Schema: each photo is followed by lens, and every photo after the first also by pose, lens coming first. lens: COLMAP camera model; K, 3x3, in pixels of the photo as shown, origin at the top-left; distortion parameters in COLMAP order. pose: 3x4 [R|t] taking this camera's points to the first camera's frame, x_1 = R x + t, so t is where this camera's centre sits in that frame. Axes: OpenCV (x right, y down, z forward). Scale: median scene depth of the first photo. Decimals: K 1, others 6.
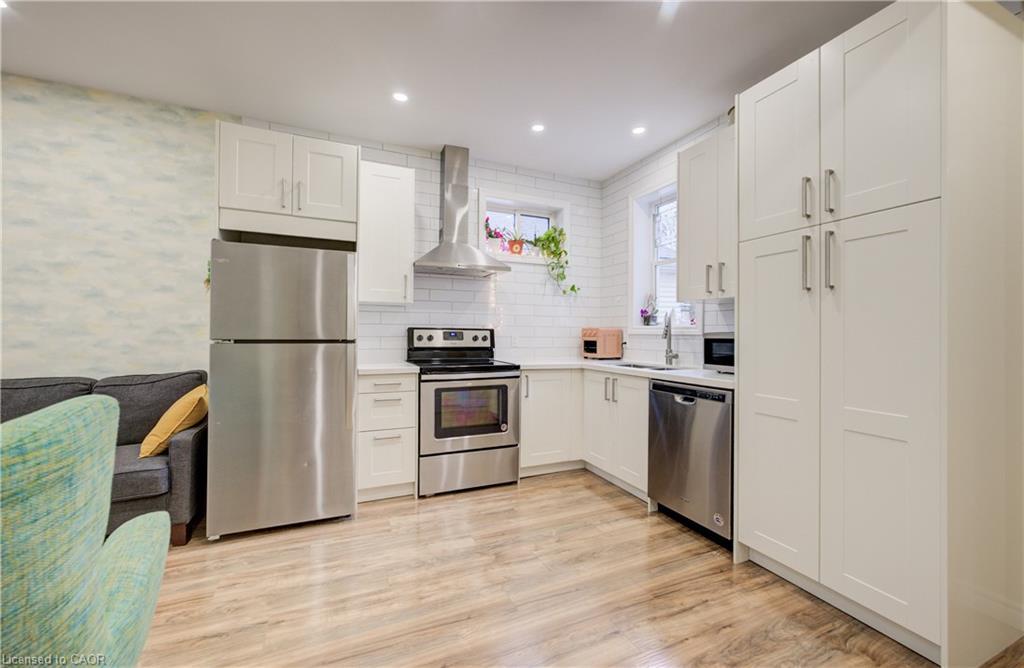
lens RADIAL K [[407.0, 0, 513.1], [0, 407.0, 330.3], [0, 0, 1]] dist [0.000072, 0.000146]
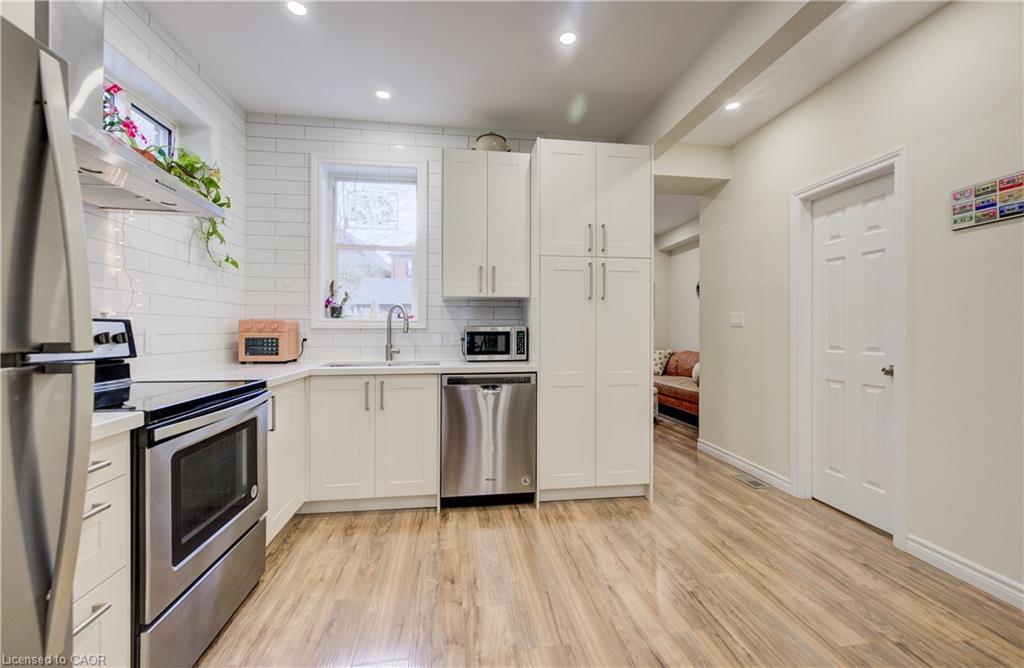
lens RADIAL K [[417.1, 0, 512.0], [0, 417.1, 334.0], [0, 0, 1]] dist [-0.000259, -0.000028]
pose [[0.269268, -0.016121, 0.962930, -0.476091], [-0.005653, 0.999816, 0.018320, 0.003261], [-0.963049, -0.010377, 0.269128, 0.482865]]
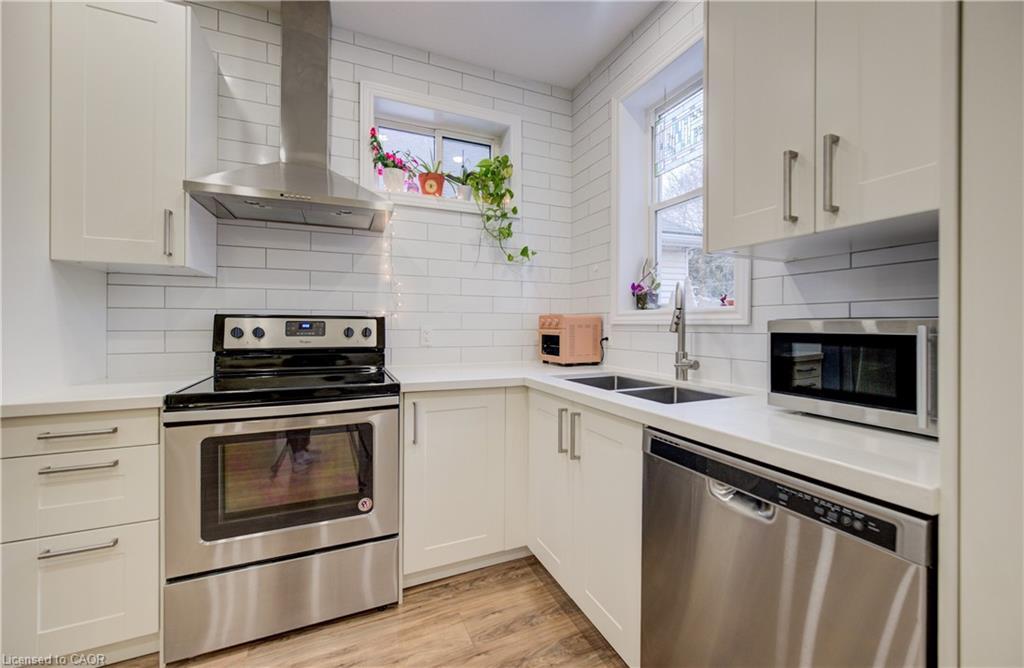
lens RADIAL K [[402.3, 0, 512.9], [0, 402.3, 324.0], [0, 0, 1]] dist [-0.000215, 0.000091]
pose [[0.999991, -0.004296, -0.000396, 0.163302], [0.004298, 0.999970, 0.006430, 0.005259], [0.000368, -0.006431, 0.999979, 0.476615]]
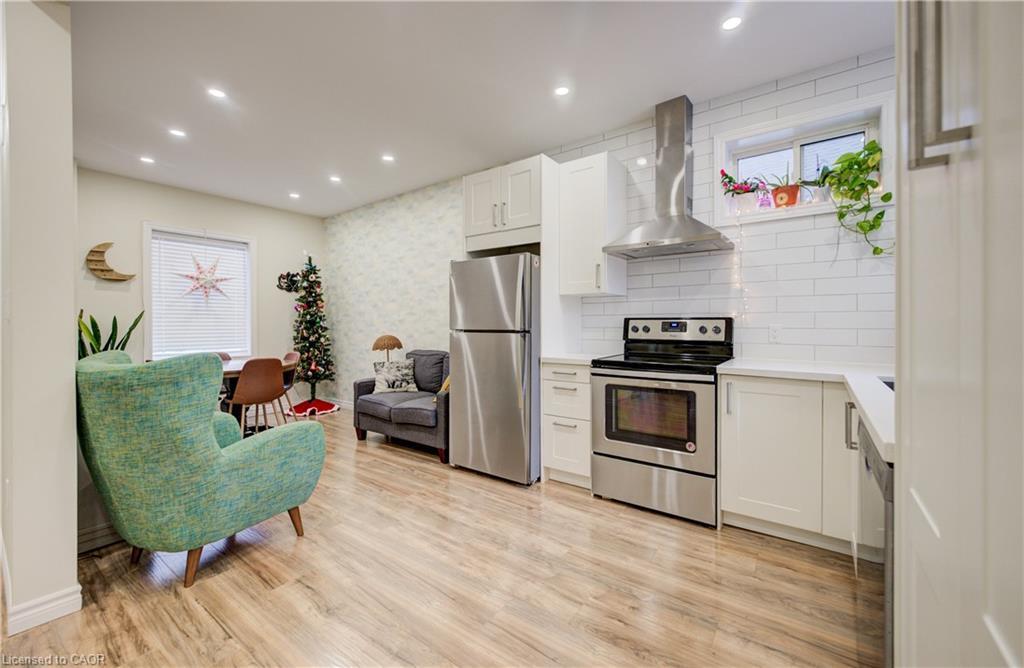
lens RADIAL K [[407.9, 0, 519.2], [0, 407.9, 324.7], [0, 0, 1]] dist [-0.000247, 0.000023]
pose [[0.504236, -0.006555, -0.863541, 0.464311], [0.012415, 0.999923, -0.000342, 0.006234], [0.863477, -0.010548, 0.504278, 0.333167]]
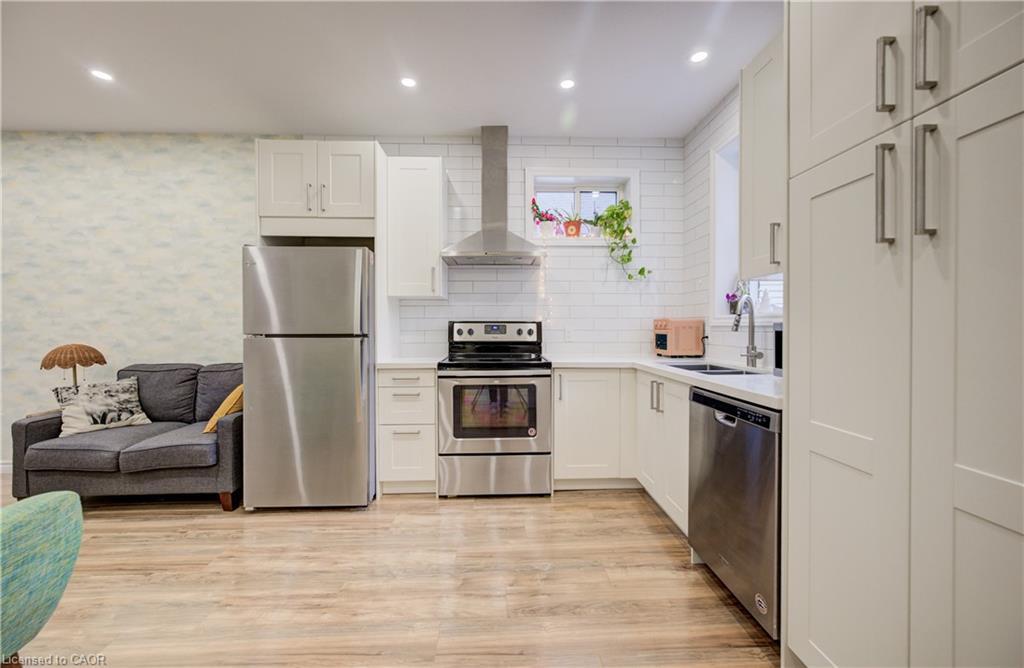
lens RADIAL K [[398.7, 0, 510.3], [0, 398.7, 330.2], [0, 0, 1]] dist [0.000058, 0.000193]
pose [[0.929773, -0.005615, -0.368091, 0.249638], [0.011499, 0.999839, 0.013795, 0.003358], [0.367954, -0.017059, 0.929688, 0.171459]]
